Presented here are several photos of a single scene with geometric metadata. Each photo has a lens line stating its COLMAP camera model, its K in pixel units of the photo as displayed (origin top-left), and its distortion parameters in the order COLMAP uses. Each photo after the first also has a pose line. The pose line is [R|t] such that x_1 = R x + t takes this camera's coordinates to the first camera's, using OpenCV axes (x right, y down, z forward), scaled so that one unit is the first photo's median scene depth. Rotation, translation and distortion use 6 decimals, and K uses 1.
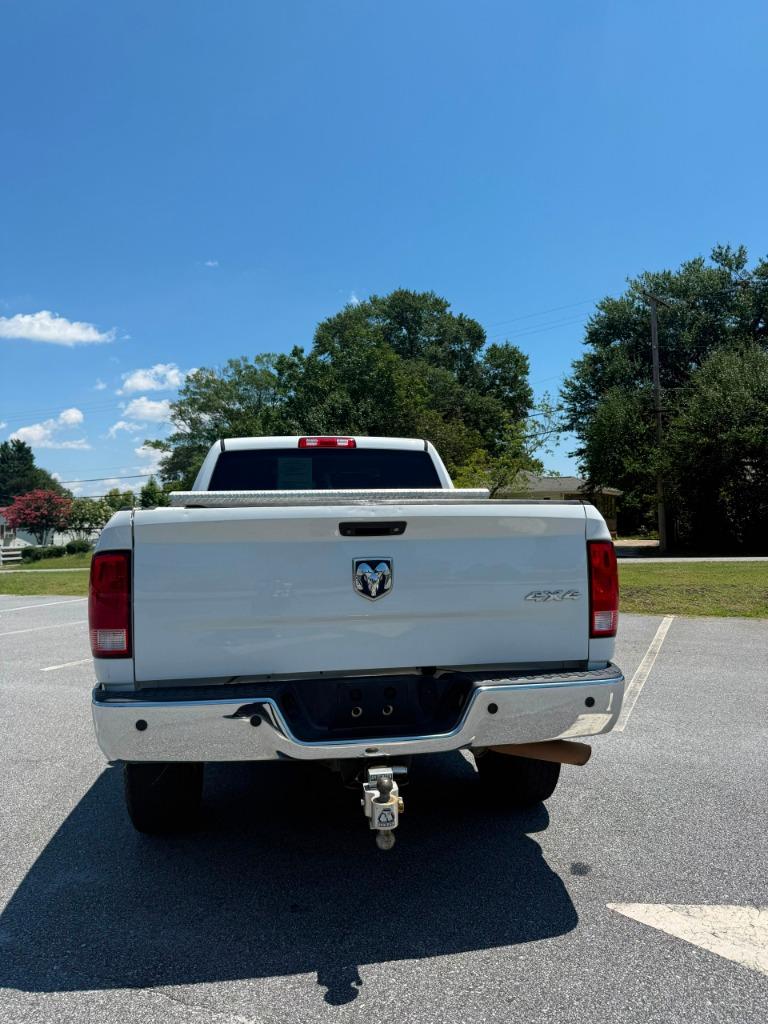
lens RADIAL K [[711.5, 0, 384.0], [0, 711.5, 512.0], [0, 0, 1]] dist [0.008420, -0.007817]
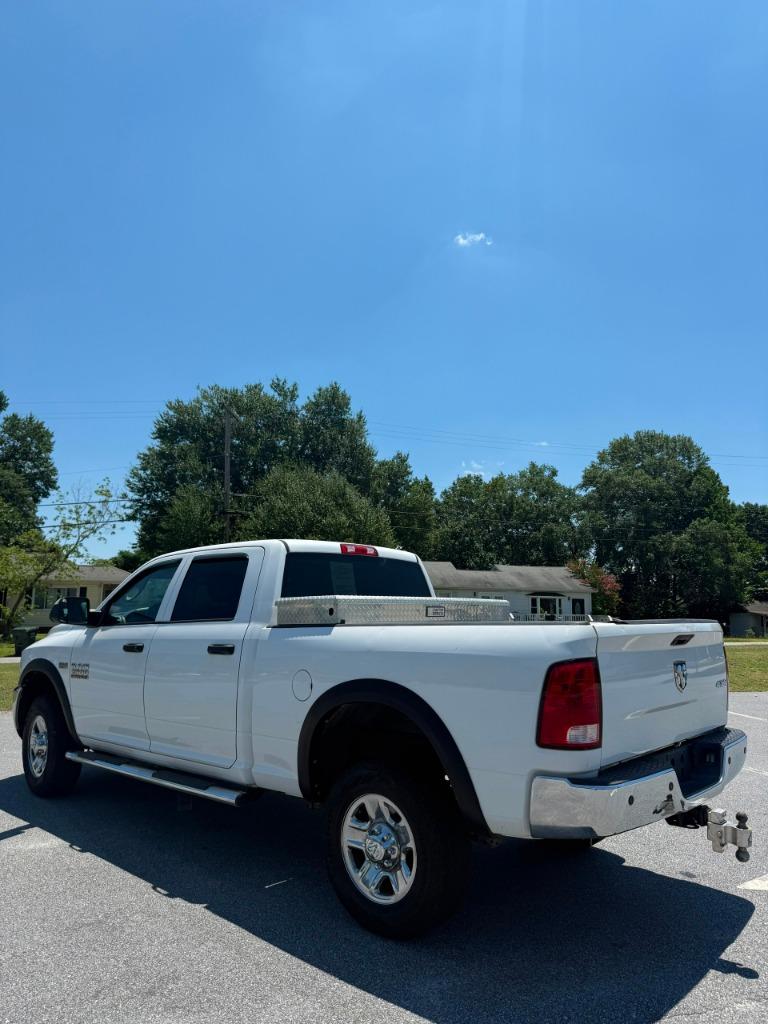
lens RADIAL K [[711.5, 0, 384.0], [0, 711.5, 512.0], [0, 0, 1]] dist [0.008420, -0.007817]
pose [[0.766465, 0.116567, 0.631620, -0.108482], [-0.035546, 0.989585, -0.139495, -0.000647], [-0.641302, 0.084466, 0.762625, 0.020104]]
